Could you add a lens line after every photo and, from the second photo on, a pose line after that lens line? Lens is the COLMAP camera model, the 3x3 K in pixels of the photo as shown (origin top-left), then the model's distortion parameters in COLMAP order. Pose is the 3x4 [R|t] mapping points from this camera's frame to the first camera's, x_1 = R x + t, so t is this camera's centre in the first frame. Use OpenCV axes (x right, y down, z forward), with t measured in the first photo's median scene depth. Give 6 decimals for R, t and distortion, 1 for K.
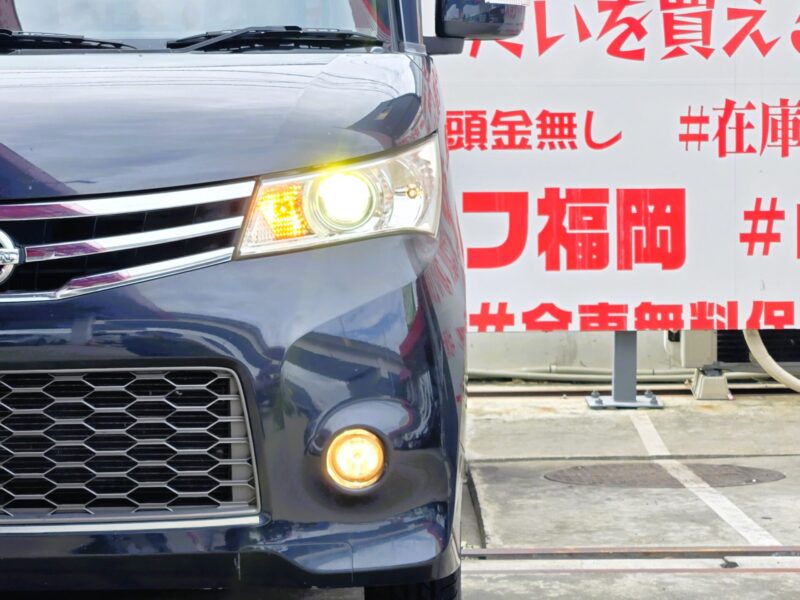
lens RADIAL K [[2335.3, 0, 400.0], [0, 2335.3, 300.0], [0, 0, 1]] dist [-0.635835, 10.029029]
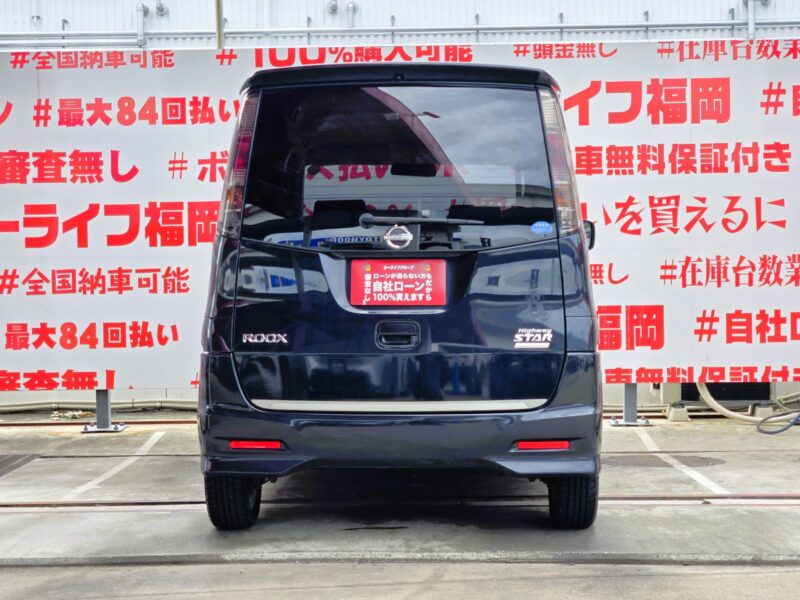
lens RADIAL K [[1577.2, 0, 400.0], [0, 1577.2, 300.0], [0, 0, 1]] dist [0.000033, 0.473783]
pose [[0.999869, -0.004510, -0.015565, -0.065152], [0.003955, 0.999362, -0.035499, -0.008920], [0.015715, 0.035433, 0.999248, -0.244584]]
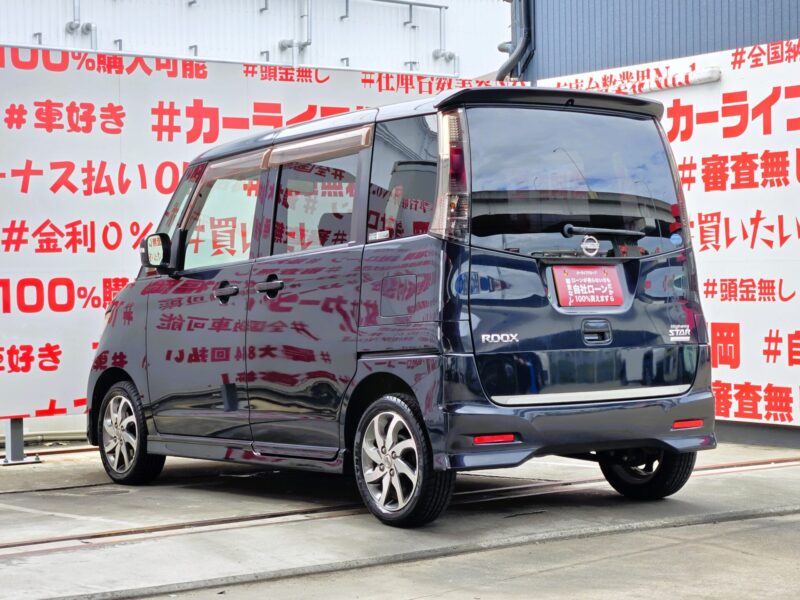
lens RADIAL K [[1737.7, 0, 418.0], [0, 1737.7, 300.2], [0, 0, 1]] dist [0.029306, 0.732787]
pose [[0.804442, -0.014231, 0.593861, -0.701496], [0.049878, 0.997801, -0.043653, -0.000352], [-0.591934, 0.064737, 0.803382, -0.185103]]
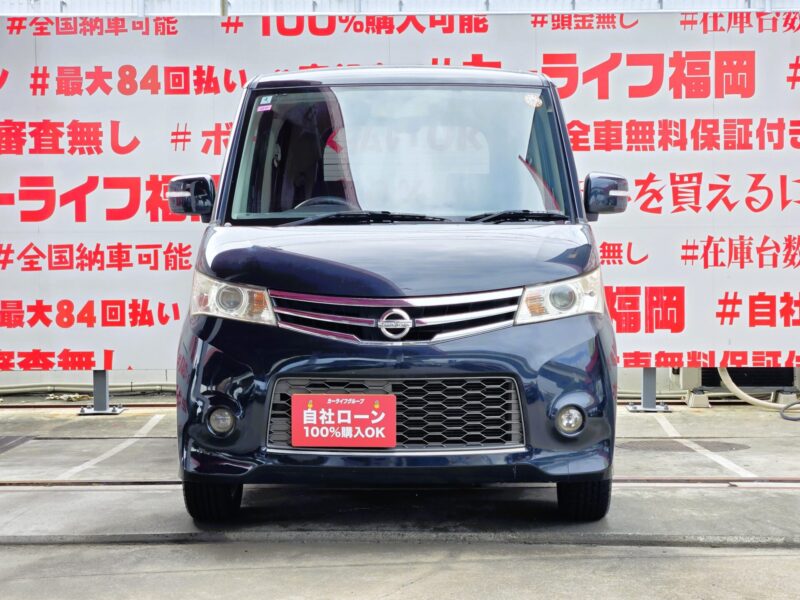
lens RADIAL K [[1609.8, 0, 416.9], [0, 1609.8, 296.7], [0, 0, 1]] dist [0.012919, 0.372403]
pose [[0.999969, 0.003435, -0.007149, -0.071097], [-0.003693, 0.999330, -0.036401, 0.004723], [0.007020, 0.036426, 0.999312, -0.221779]]
